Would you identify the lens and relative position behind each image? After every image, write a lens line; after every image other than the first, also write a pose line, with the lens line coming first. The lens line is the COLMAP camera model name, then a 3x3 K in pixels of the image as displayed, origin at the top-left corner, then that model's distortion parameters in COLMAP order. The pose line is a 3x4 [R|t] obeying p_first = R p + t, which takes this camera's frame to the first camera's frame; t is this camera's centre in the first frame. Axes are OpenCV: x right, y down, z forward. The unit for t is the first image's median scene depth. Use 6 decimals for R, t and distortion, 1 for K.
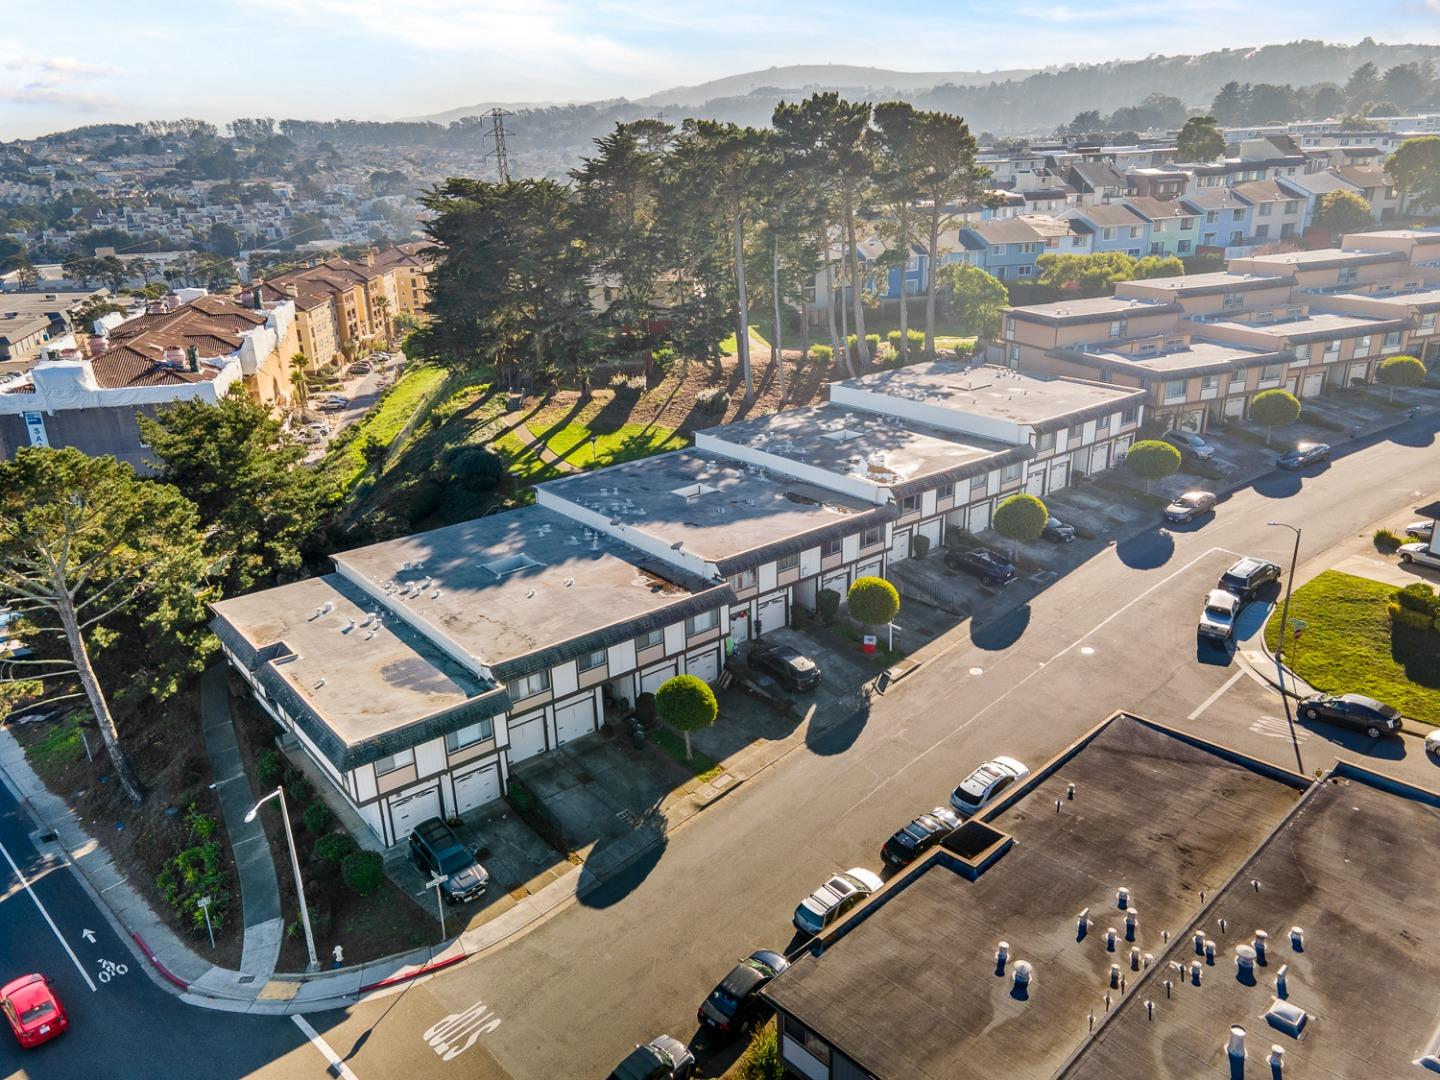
lens RADIAL K [[1052.4, 0, 716.4], [0, 1052.4, 538.8], [0, 0, 1]] dist [0.039445, 0.011817]
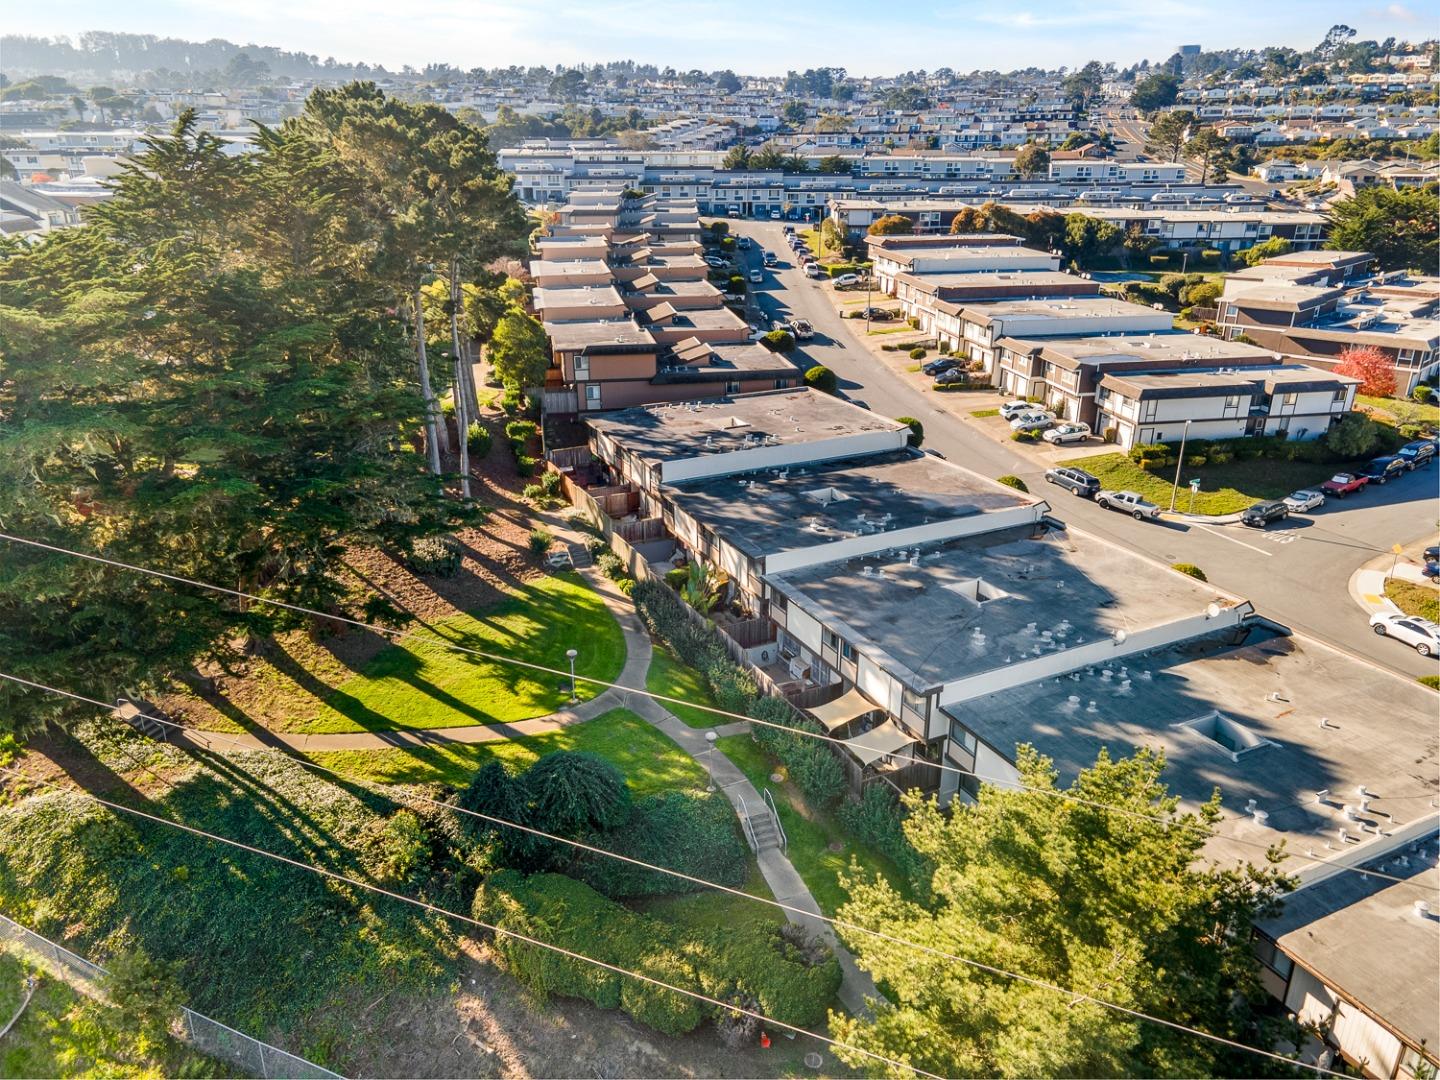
lens RADIAL K [[1041.3, 0, 716.3], [0, 1041.3, 534.1], [0, 0, 1]] dist [0.043359, 0.005346]
pose [[0.230620, -0.317357, 0.919836, -0.776637], [0.337769, 0.912647, 0.230192, -0.333022], [-0.912539, 0.257605, 0.317668, 0.916292]]
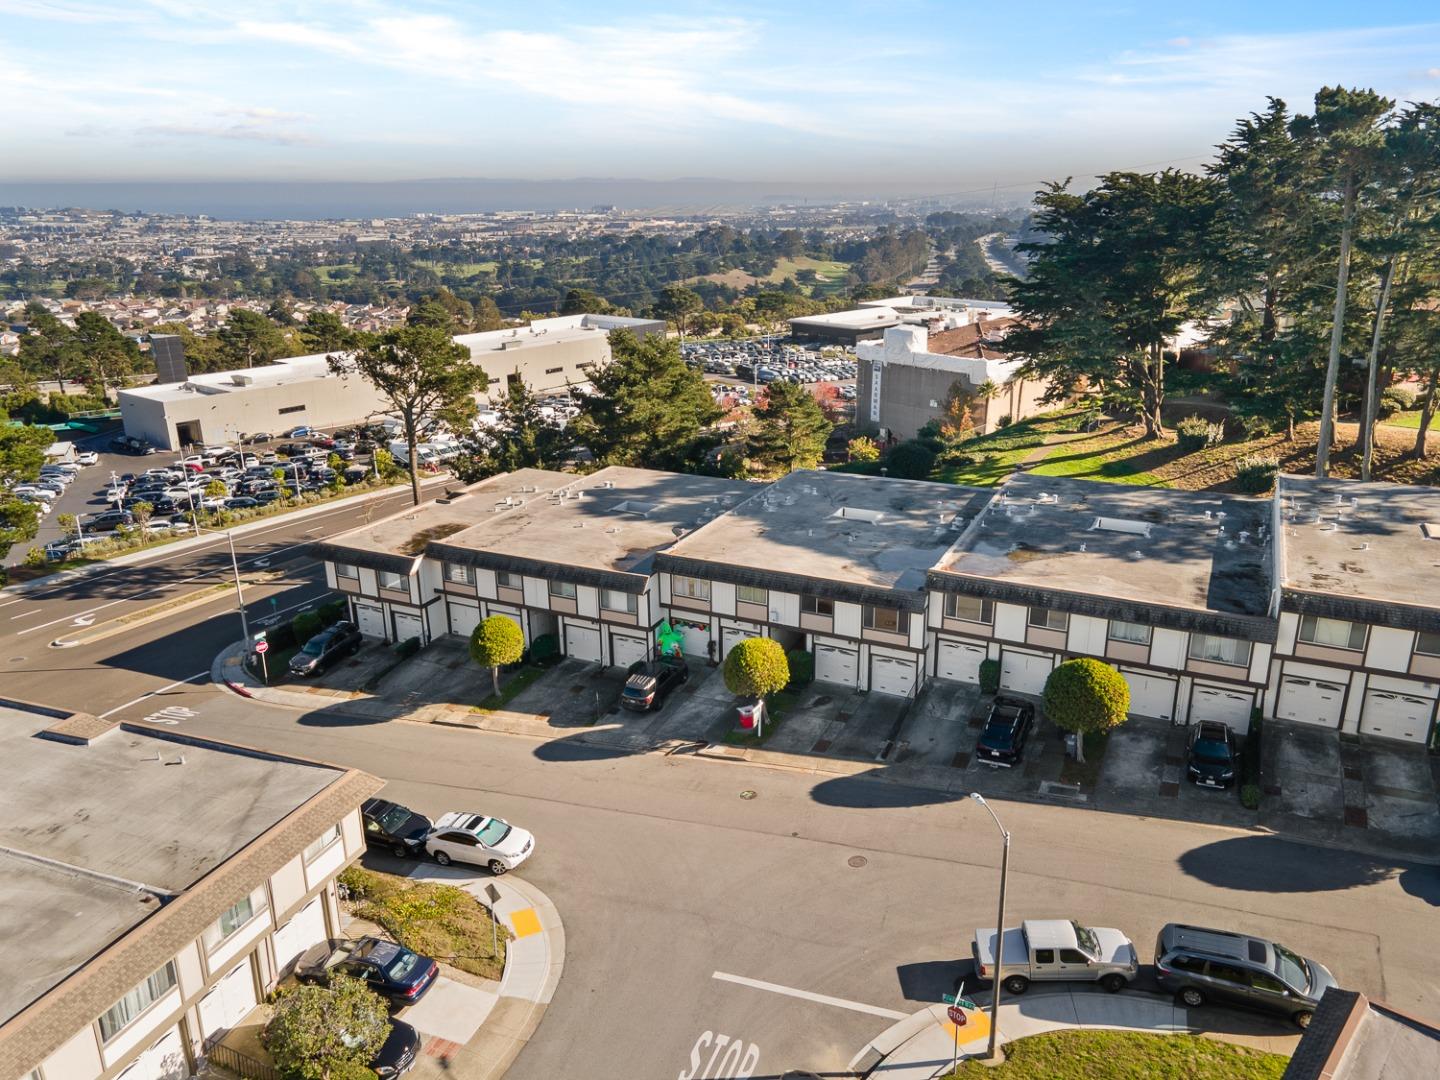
lens RADIAL K [[1041.3, 0, 716.3], [0, 1041.3, 534.1], [0, 0, 1]] dist [0.043359, 0.005346]
pose [[0.427037, 0.304743, -0.851335, 0.676835], [-0.315644, 0.932512, 0.175471, -0.145363], [0.847354, 0.193786, 0.494408, 0.468043]]
